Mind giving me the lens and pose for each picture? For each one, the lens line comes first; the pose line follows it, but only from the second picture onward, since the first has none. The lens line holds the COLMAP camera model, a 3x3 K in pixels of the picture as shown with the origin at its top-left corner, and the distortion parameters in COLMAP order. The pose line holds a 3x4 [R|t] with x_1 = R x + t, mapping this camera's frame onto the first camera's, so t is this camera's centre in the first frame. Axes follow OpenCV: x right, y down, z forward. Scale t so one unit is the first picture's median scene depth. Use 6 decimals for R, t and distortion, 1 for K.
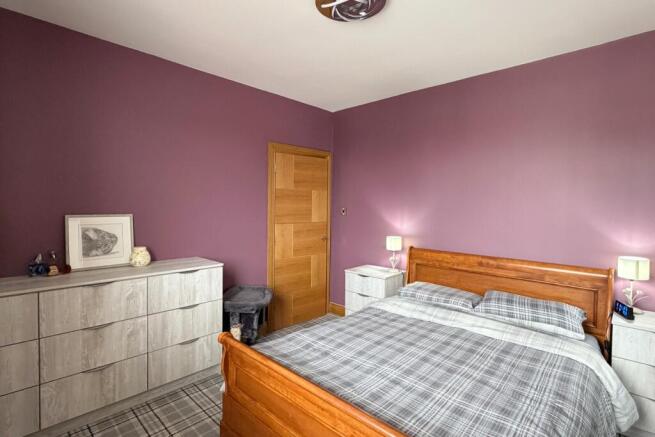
lens RADIAL K [[326.3, 0, 327.5], [0, 326.3, 218.5], [0, 0, 1]] dist [-0.001411, -0.000291]
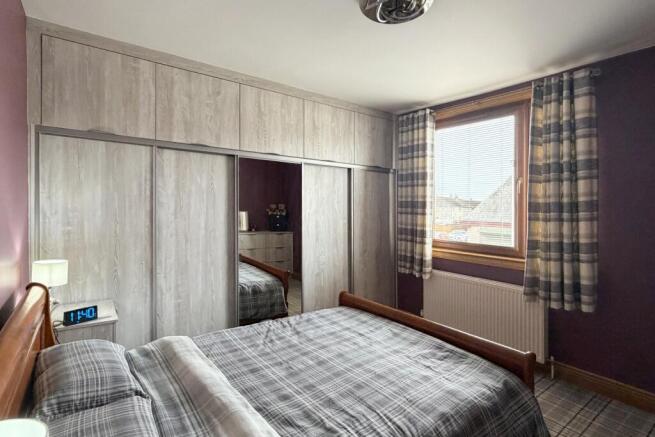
lens RADIAL K [[334.1, 0, 329.3], [0, 334.1, 200.7], [0, 0, 1]] dist [-0.001476, -0.000207]
pose [[-0.985046, -0.030865, 0.169505, 0.085777], [-0.027352, 0.999361, 0.023022, -0.076327], [-0.170107, 0.018042, -0.985260, 1.761030]]
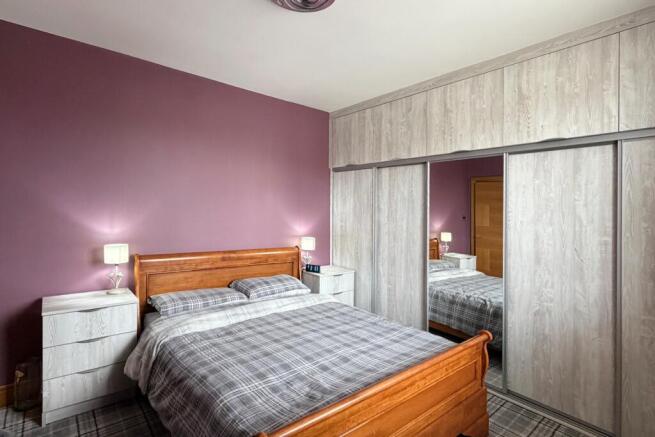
lens RADIAL K [[326.3, 0, 327.5], [0, 326.3, 218.5], [0, 0, 1]] dist [-0.001411, -0.000291]
pose [[0.115828, -0.035392, 0.992639, -0.734308], [0.014634, 0.999317, 0.033923, -0.033700], [-0.993162, 0.010597, 0.116267, 0.714321]]
